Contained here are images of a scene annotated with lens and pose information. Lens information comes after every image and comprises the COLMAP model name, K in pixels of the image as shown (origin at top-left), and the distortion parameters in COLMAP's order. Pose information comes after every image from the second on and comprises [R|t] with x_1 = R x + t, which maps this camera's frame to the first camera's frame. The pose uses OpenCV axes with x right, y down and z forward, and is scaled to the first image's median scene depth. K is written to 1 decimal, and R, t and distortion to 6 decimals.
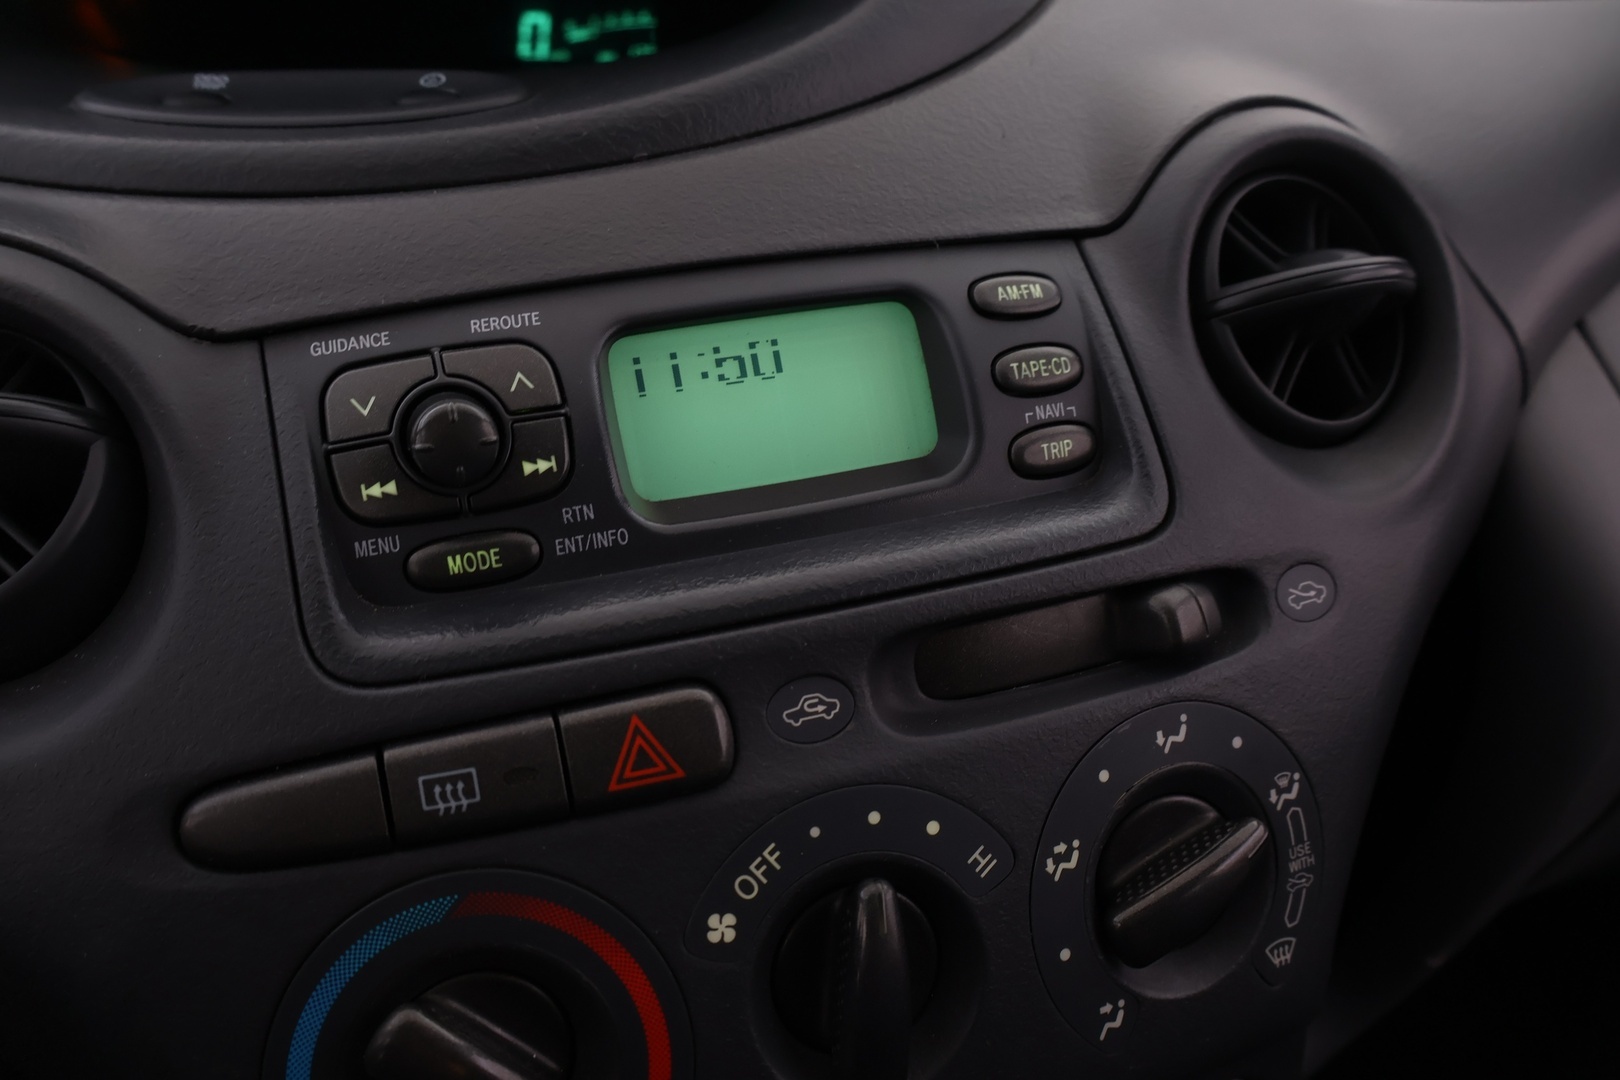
lens RADIAL K [[1395.6, 0, 806.6], [0, 1395.6, 539.3], [0, 0, 1]] dist [0.005106, -0.007722]
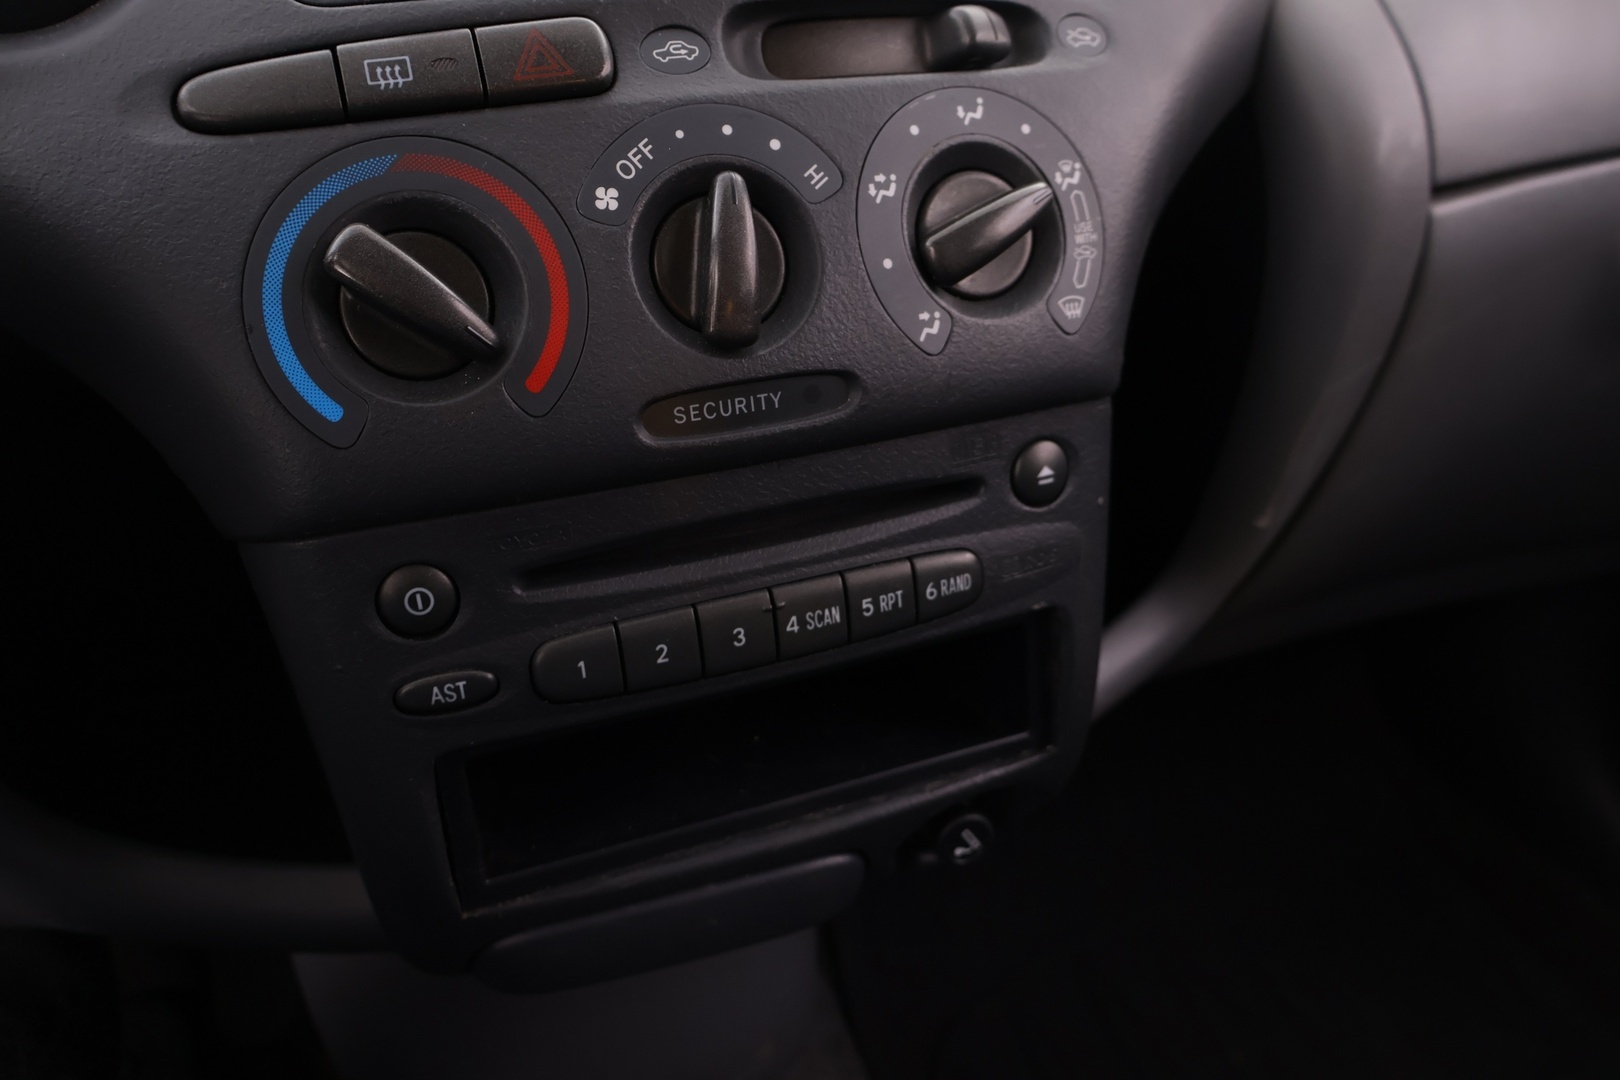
lens RADIAL K [[1395.6, 0, 813.4], [0, 1395.6, 538.5], [0, 0, 1]] dist [0.005106, -0.007722]
pose [[0.999058, -0.032427, 0.028829, 0.077853], [0.034268, 0.997240, -0.065867, 0.654884], [-0.026613, 0.066793, 0.997412, -0.245091]]
